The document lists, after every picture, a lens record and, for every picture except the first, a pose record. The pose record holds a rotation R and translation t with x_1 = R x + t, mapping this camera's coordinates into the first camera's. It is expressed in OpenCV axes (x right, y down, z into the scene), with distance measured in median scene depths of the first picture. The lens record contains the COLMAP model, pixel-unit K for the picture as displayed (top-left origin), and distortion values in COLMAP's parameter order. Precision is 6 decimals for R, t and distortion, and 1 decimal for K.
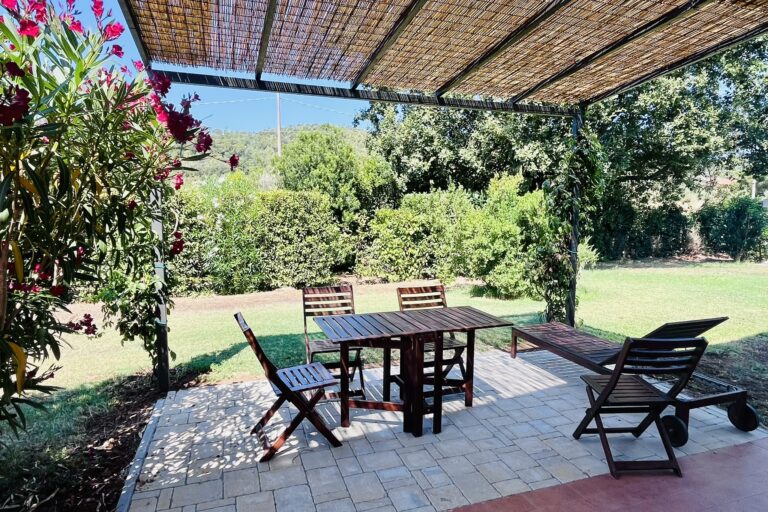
lens RADIAL K [[481.6, 0, 401.9], [0, 481.6, 260.2], [0, 0, 1]] dist [-0.000265, -0.001072]
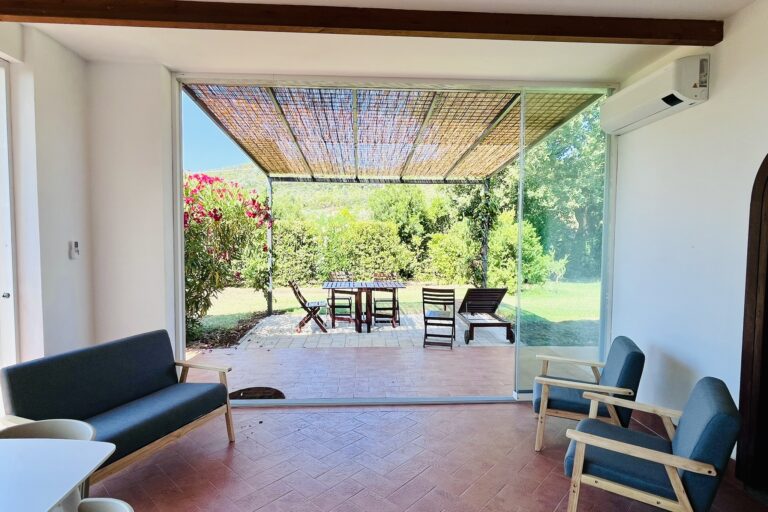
lens RADIAL K [[405.6, 0, 383.1], [0, 405.6, 257.2], [0, 0, 1]] dist [-0.005369, -0.000535]
pose [[0.958819, 0.019893, -0.283321, 0.184156], [-0.032517, 0.998674, -0.039923, 0.019623], [0.282151, 0.047491, 0.958194, -0.229776]]
